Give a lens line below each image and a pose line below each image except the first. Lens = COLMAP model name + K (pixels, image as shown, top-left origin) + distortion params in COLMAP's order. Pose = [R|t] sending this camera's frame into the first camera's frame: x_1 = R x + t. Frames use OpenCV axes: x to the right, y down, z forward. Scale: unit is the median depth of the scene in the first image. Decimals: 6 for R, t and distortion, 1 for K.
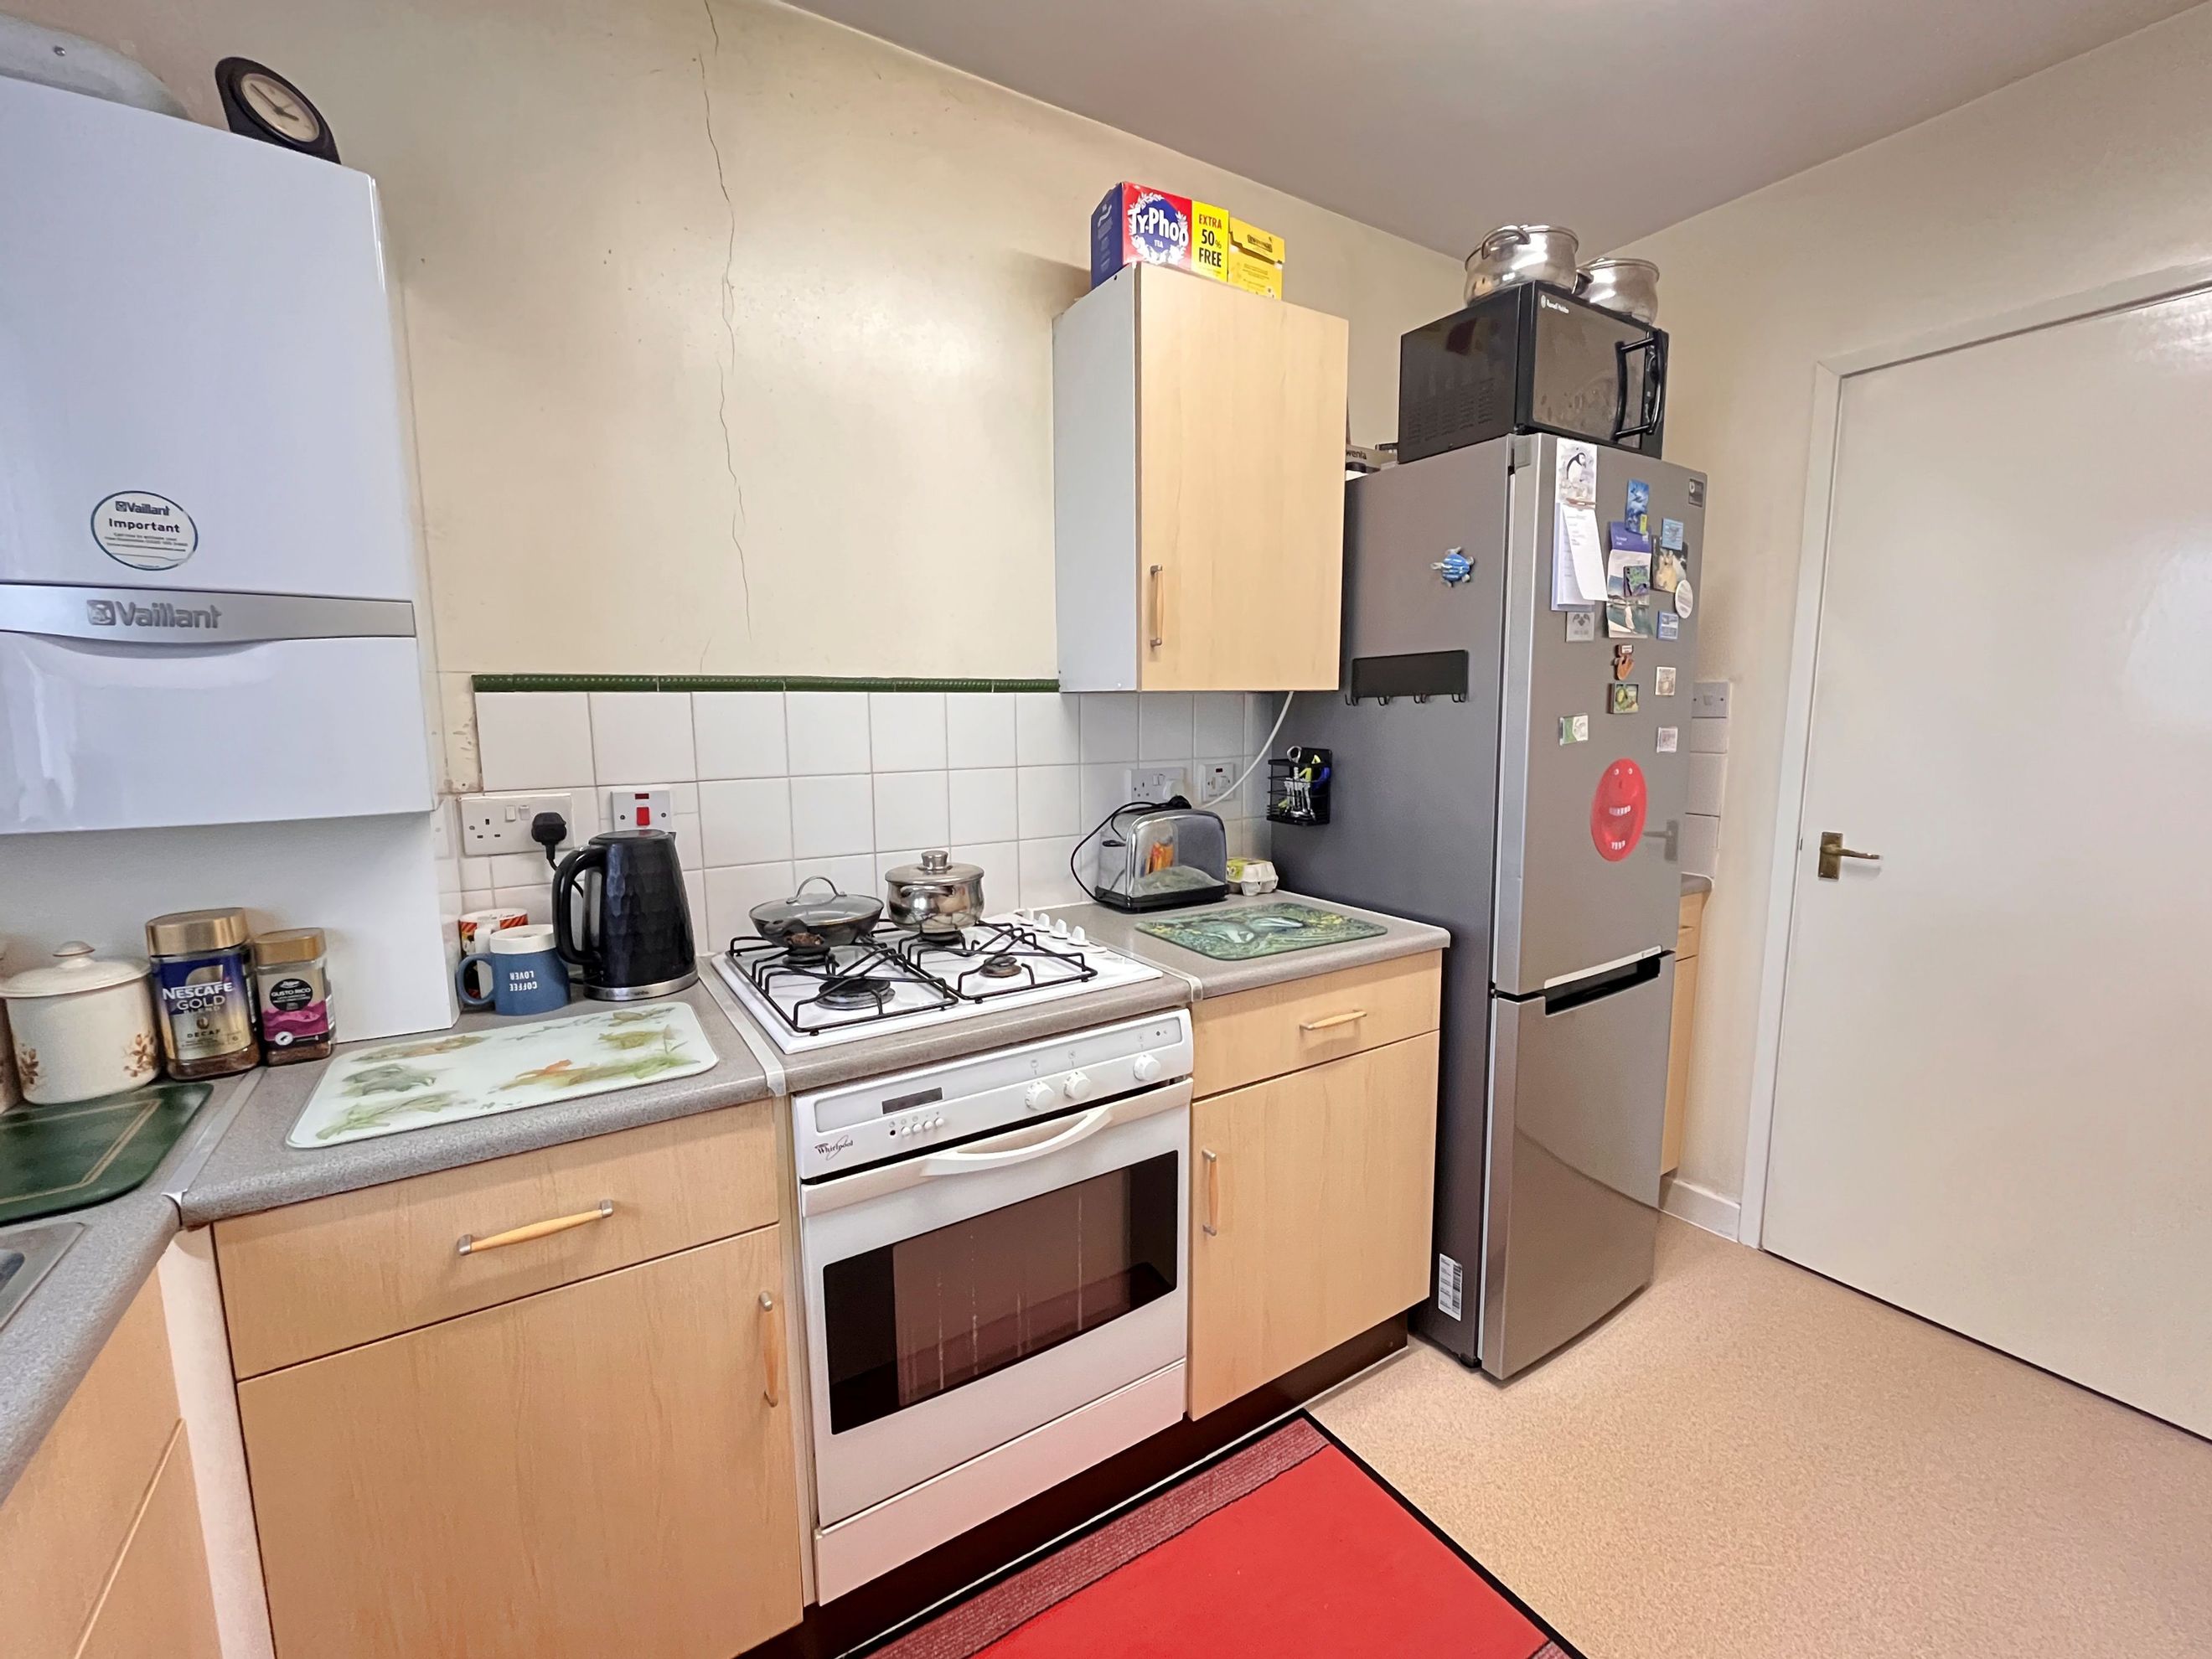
lens RADIAL K [[922.5, 0, 1106.0], [0, 922.5, 829.5], [0, 0, 1]] dist [-0.003017, -0.000711]
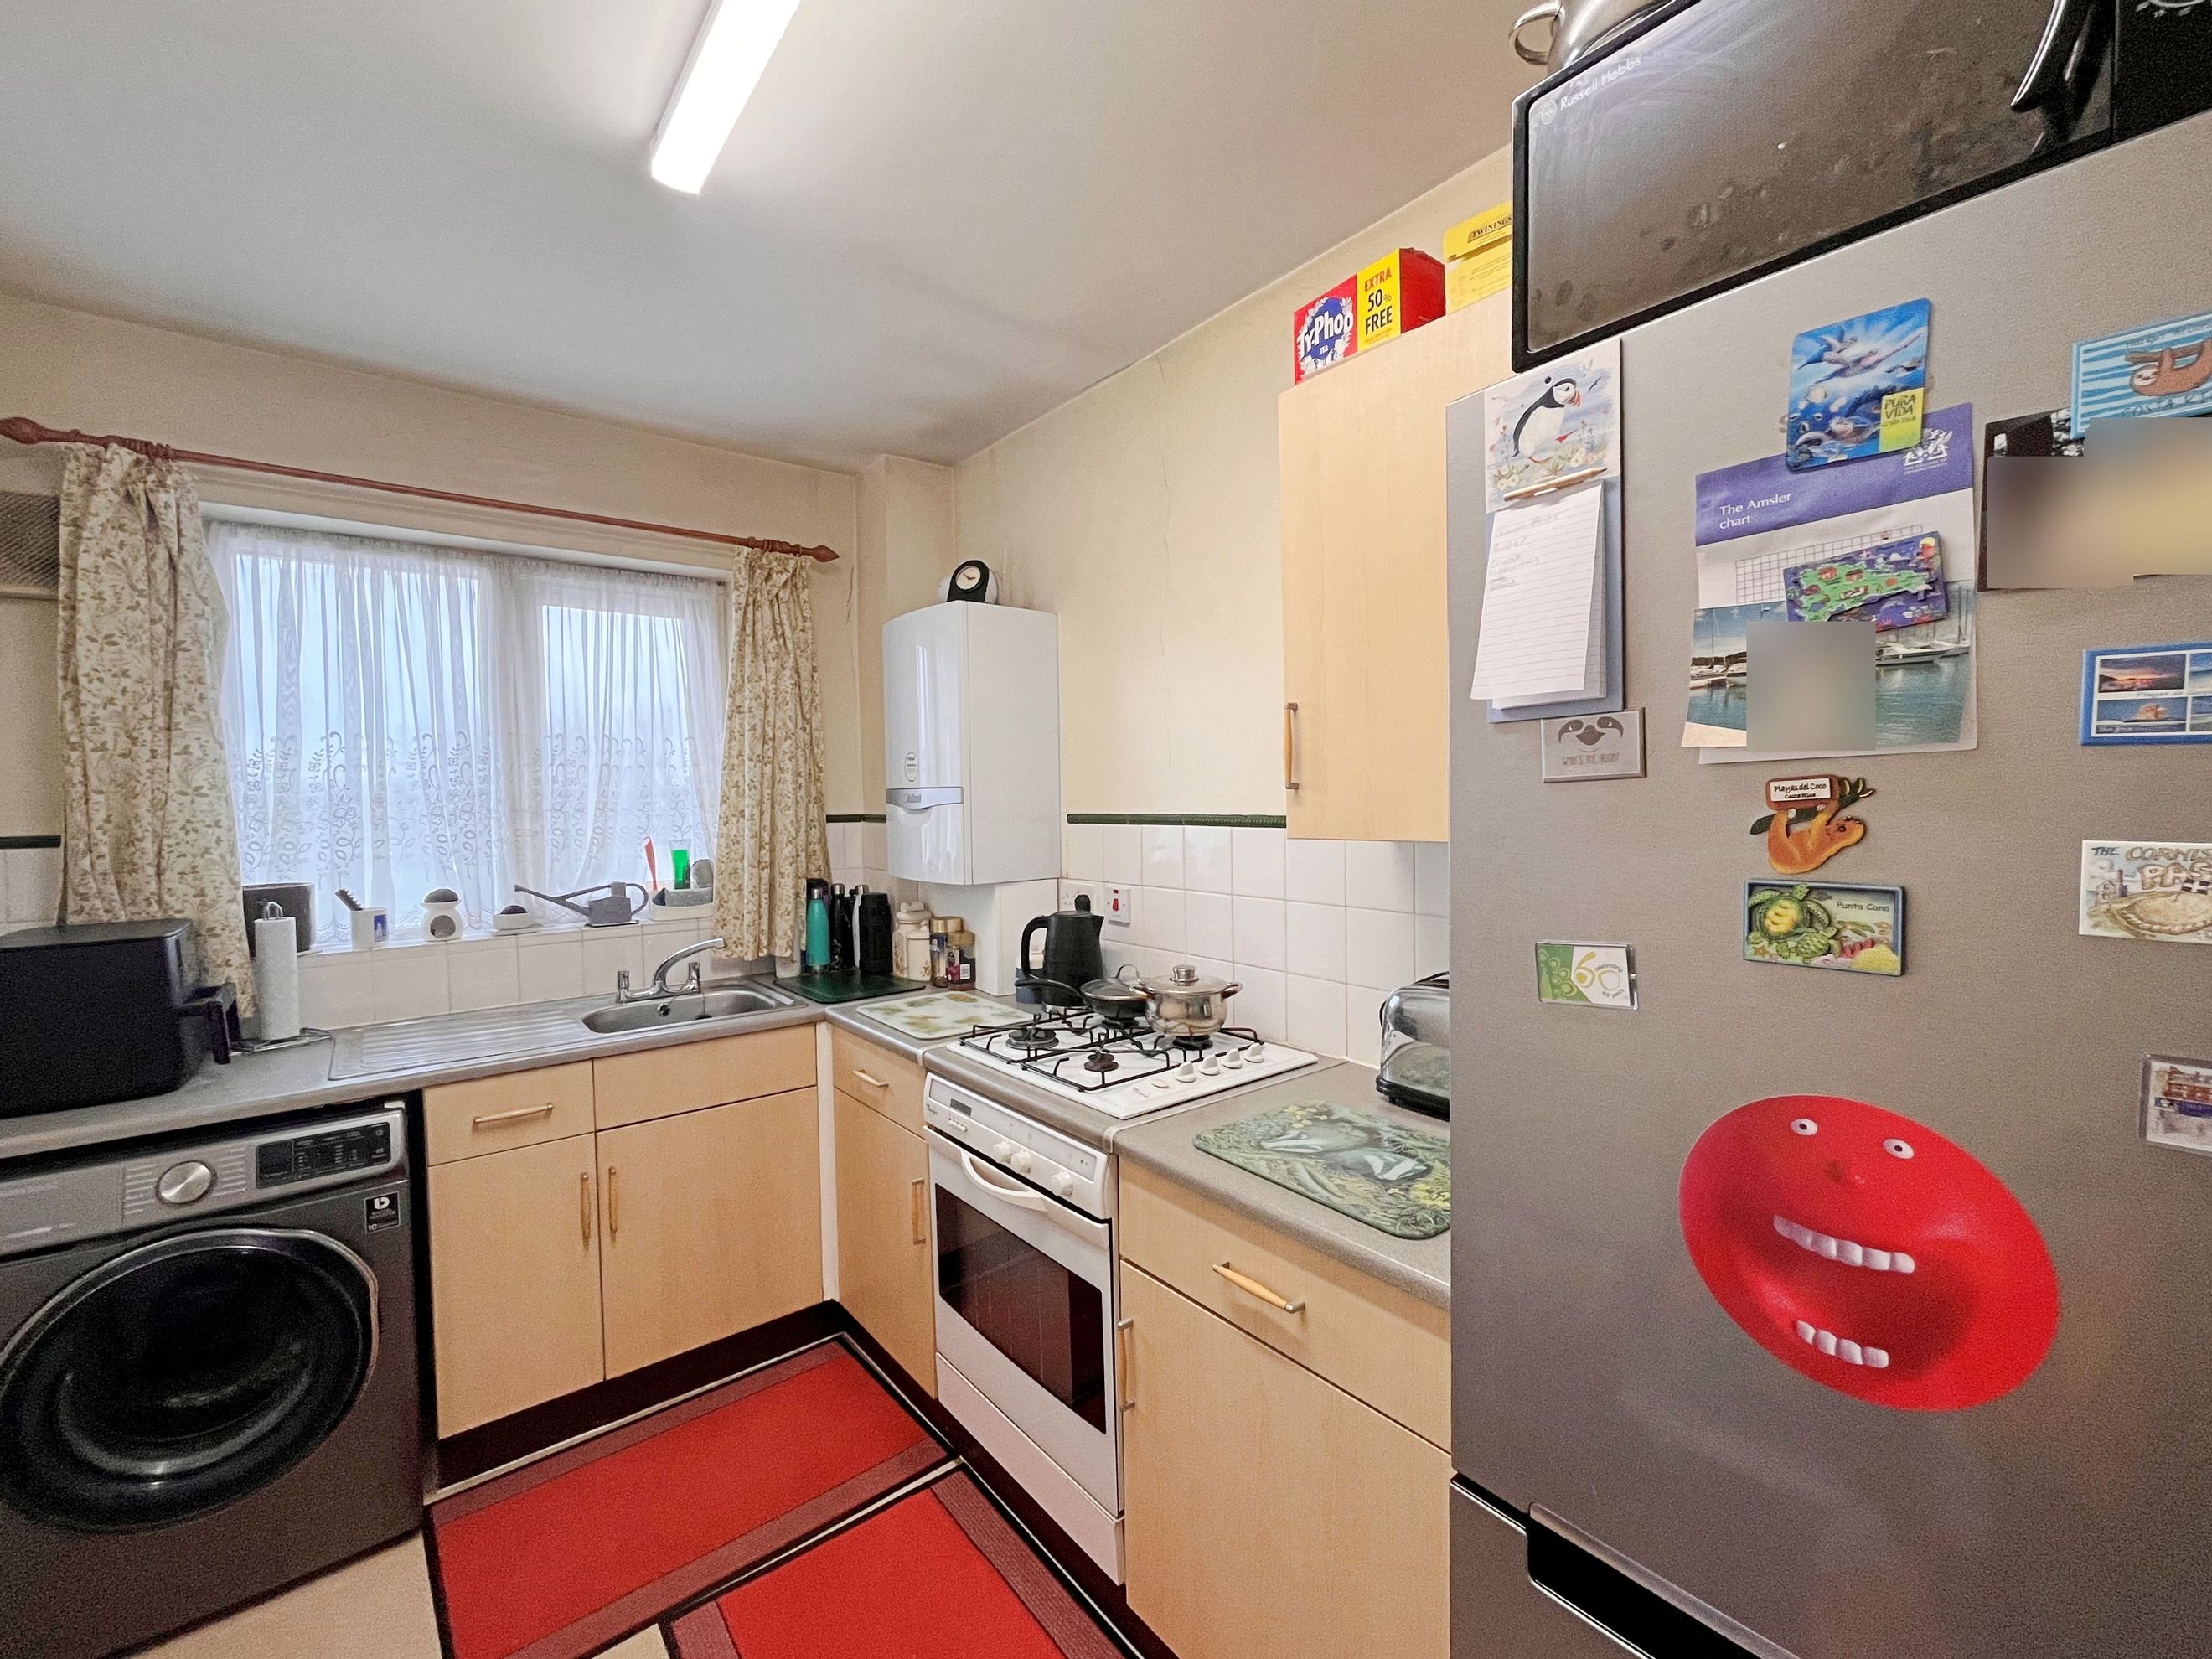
lens RADIAL K [[922.5, 0, 1106.0], [0, 922.5, 829.5], [0, 0, 1]] dist [-0.003017, -0.000711]
pose [[0.110160, 0.042372, -0.993010, 1.025675], [-0.115924, 0.992820, 0.029504, -0.182880], [0.987130, 0.111864, 0.114281, 0.794922]]
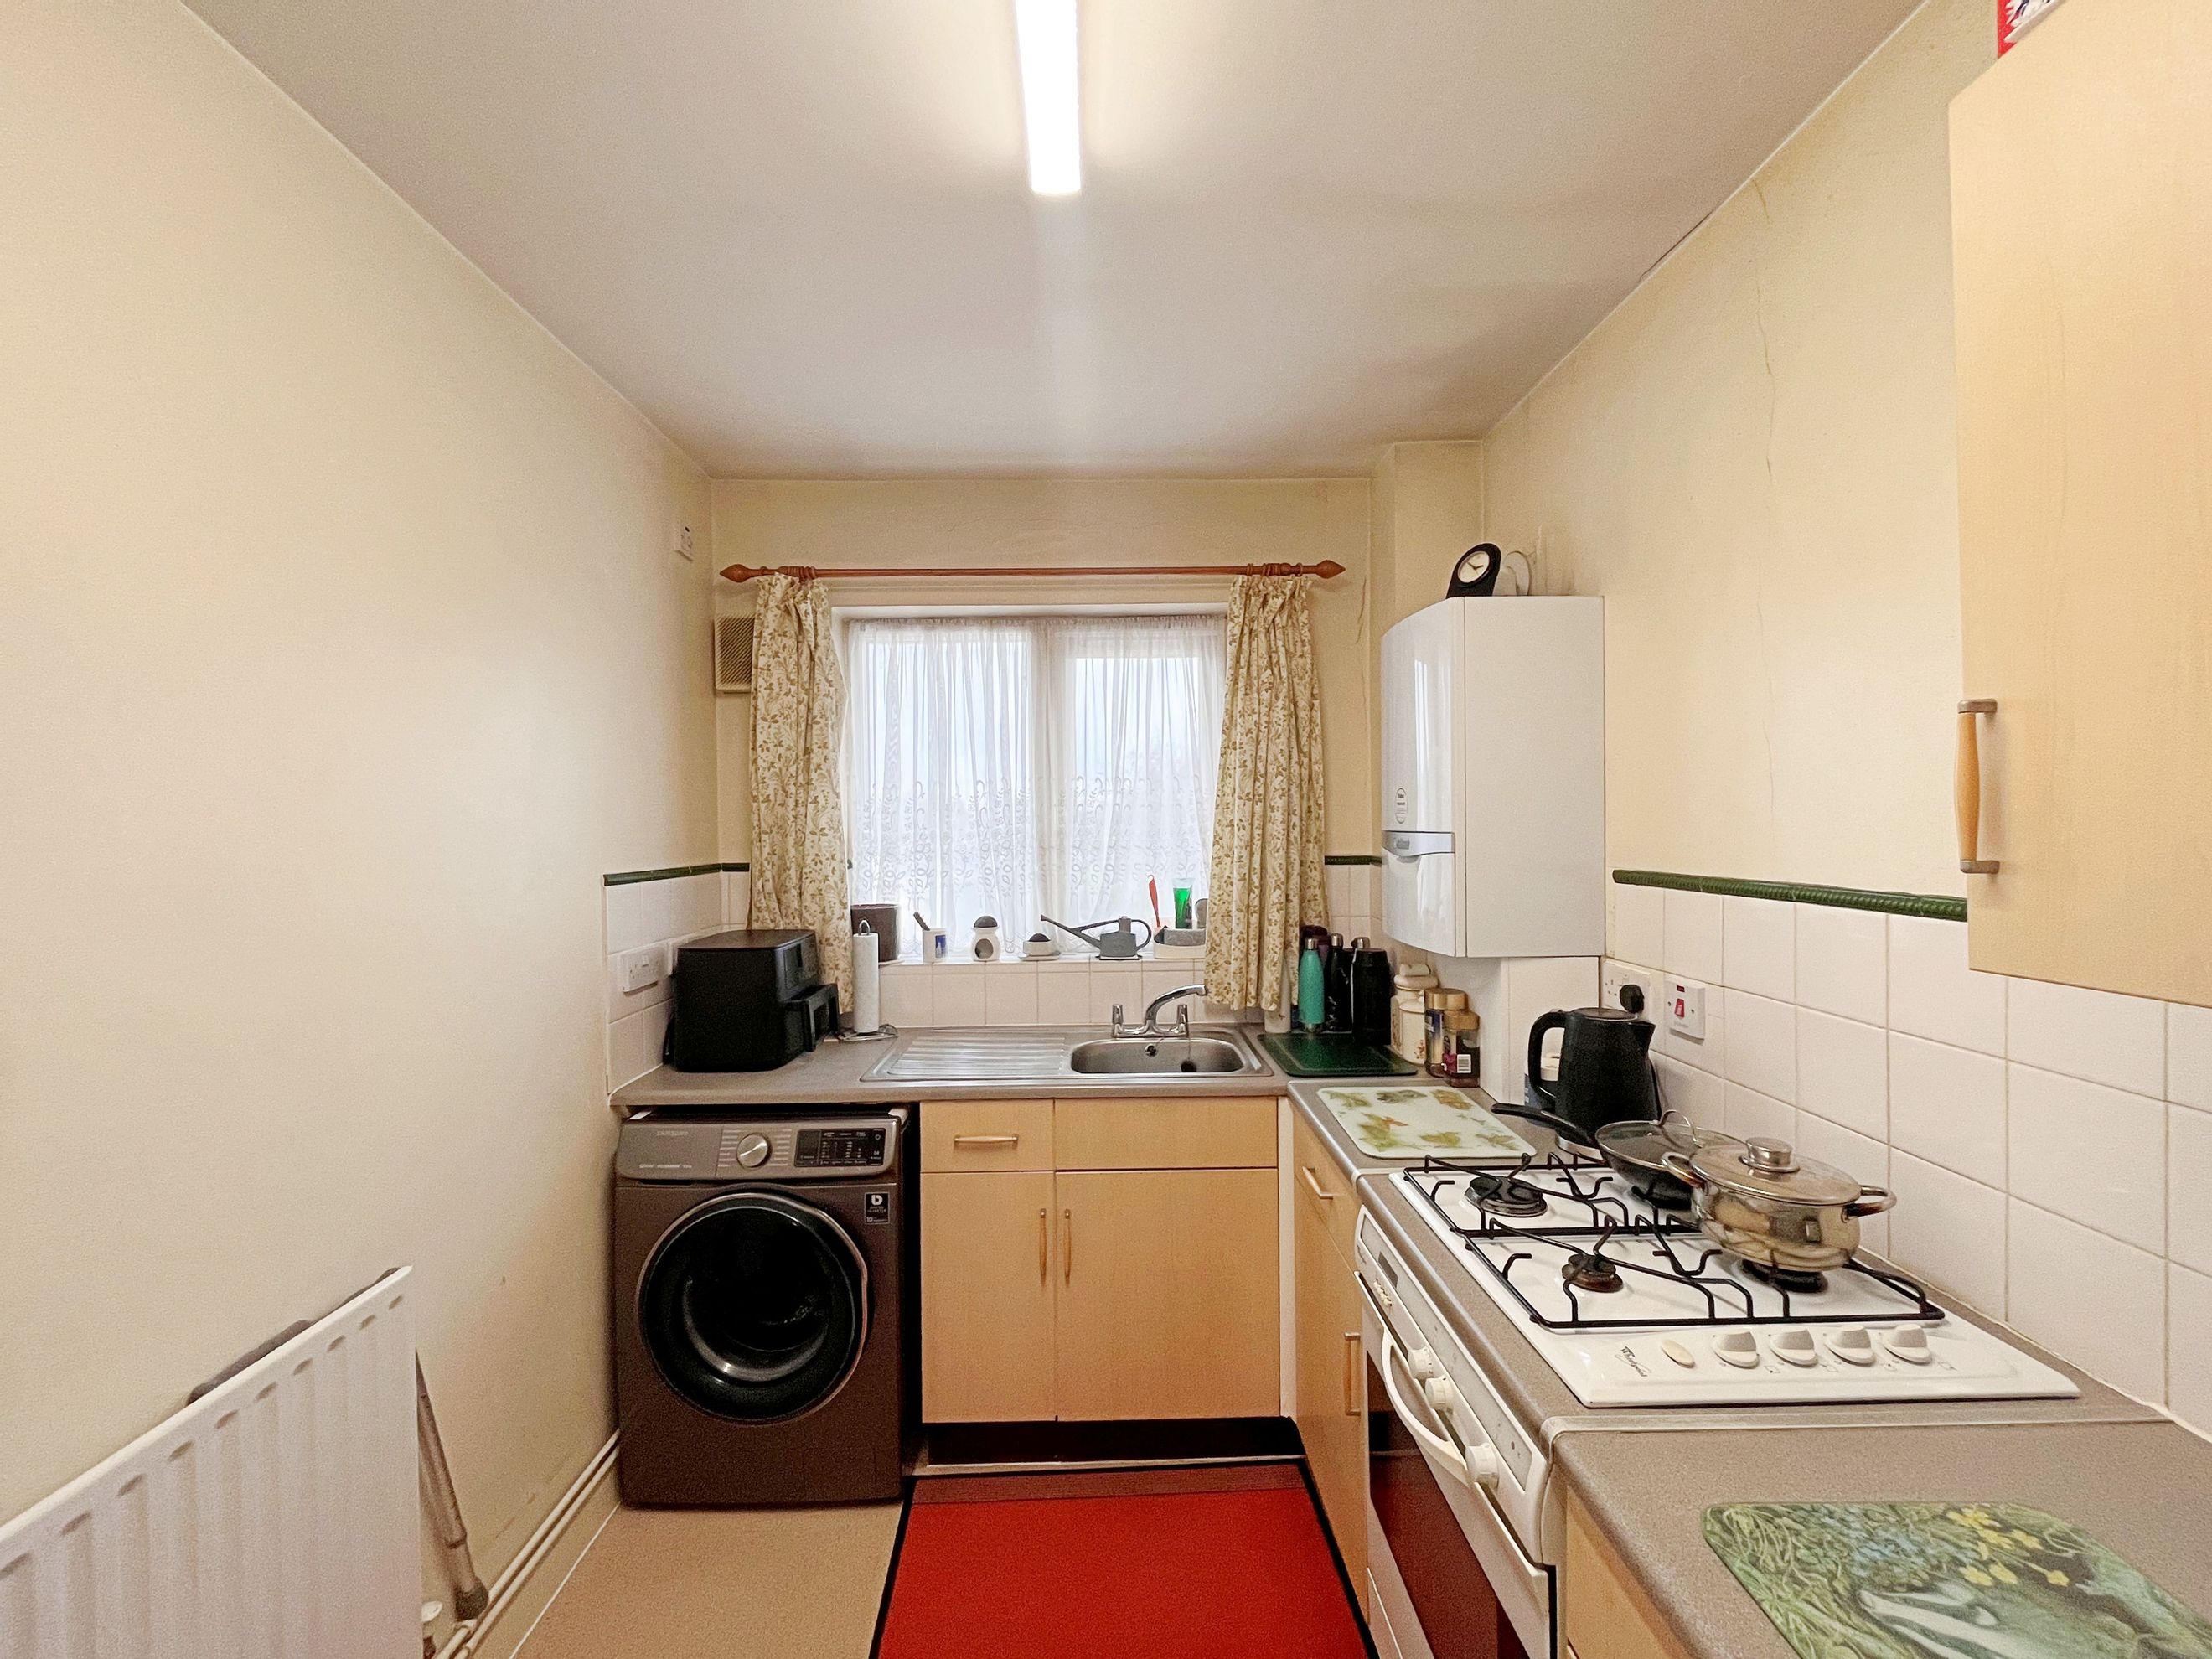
lens RADIAL K [[898.3, 0, 1106.0], [0, 898.3, 829.5], [0, 0, 1]] dist [-0.001341, -0.000451]
pose [[-0.524768, 0.019344, -0.851025, 0.712743], [-0.096895, 0.991887, 0.082294, -0.237309], [0.845713, 0.125646, -0.518636, 0.952240]]
